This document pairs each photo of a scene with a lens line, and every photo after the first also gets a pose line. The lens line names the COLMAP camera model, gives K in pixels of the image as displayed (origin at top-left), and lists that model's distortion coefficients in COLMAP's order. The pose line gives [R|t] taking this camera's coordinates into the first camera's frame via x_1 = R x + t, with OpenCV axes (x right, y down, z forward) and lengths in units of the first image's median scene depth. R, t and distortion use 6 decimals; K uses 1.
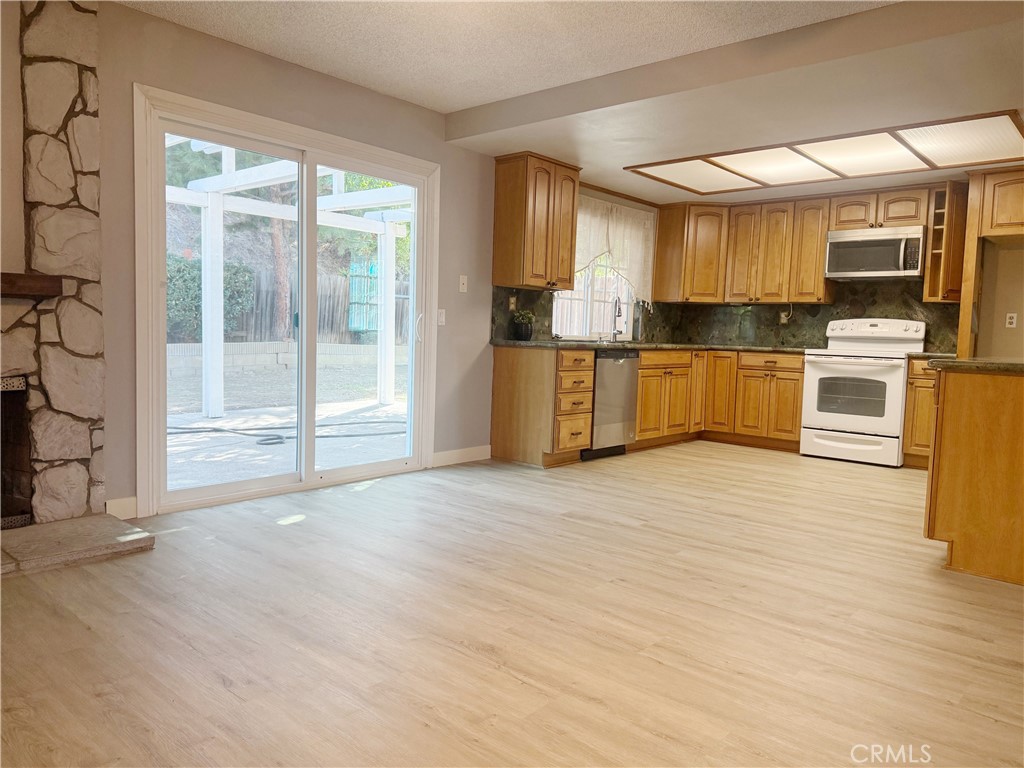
lens RADIAL K [[714.1, 0, 492.8], [0, 714.1, 390.9], [0, 0, 1]] dist [0.019715, -0.037298]
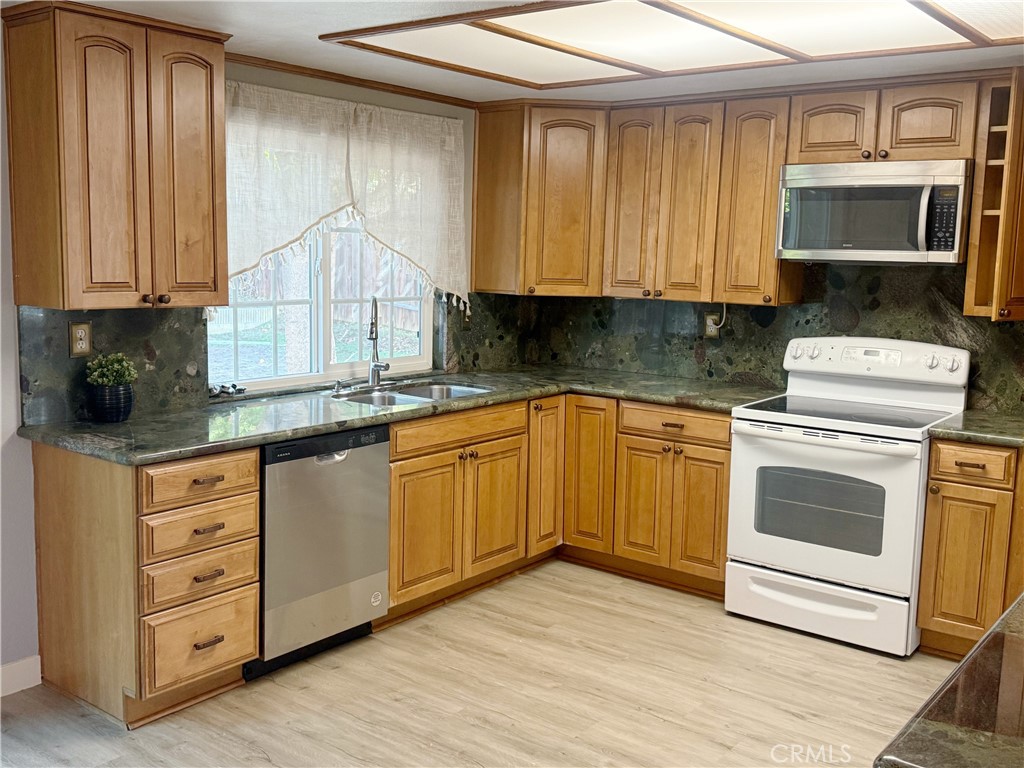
lens RADIAL K [[1006.1, 0, 507.8], [0, 1006.1, 390.1], [0, 0, 1]] dist [0.079951, 0.000000]
pose [[0.996224, -0.019804, 0.084529, 0.234532], [0.014540, 0.997943, 0.062443, -0.124703], [-0.085592, -0.060978, 0.994463, 0.332836]]
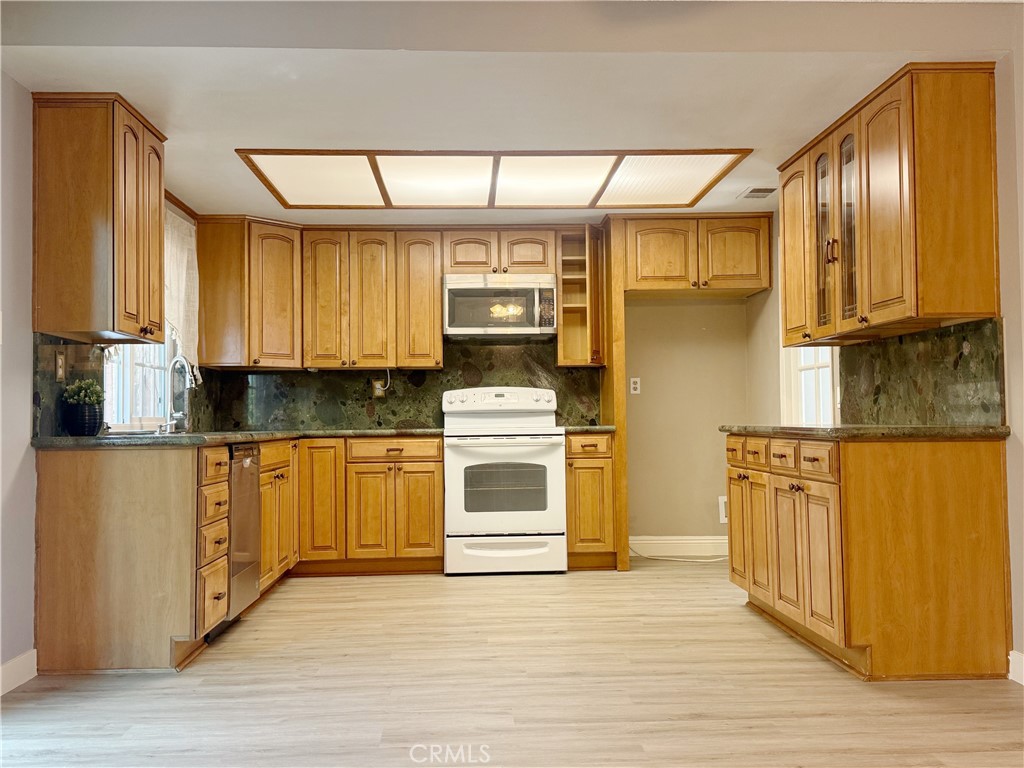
lens RADIAL K [[1006.1, 0, 506.8], [0, 1006.1, 382.0], [0, 0, 1]] dist [0.079951, 0.000000]
pose [[0.701947, -0.012026, 0.712128, -0.272785], [0.093504, 0.992760, -0.075402, -0.024087], [-0.706065, 0.119515, 0.697989, 0.240347]]
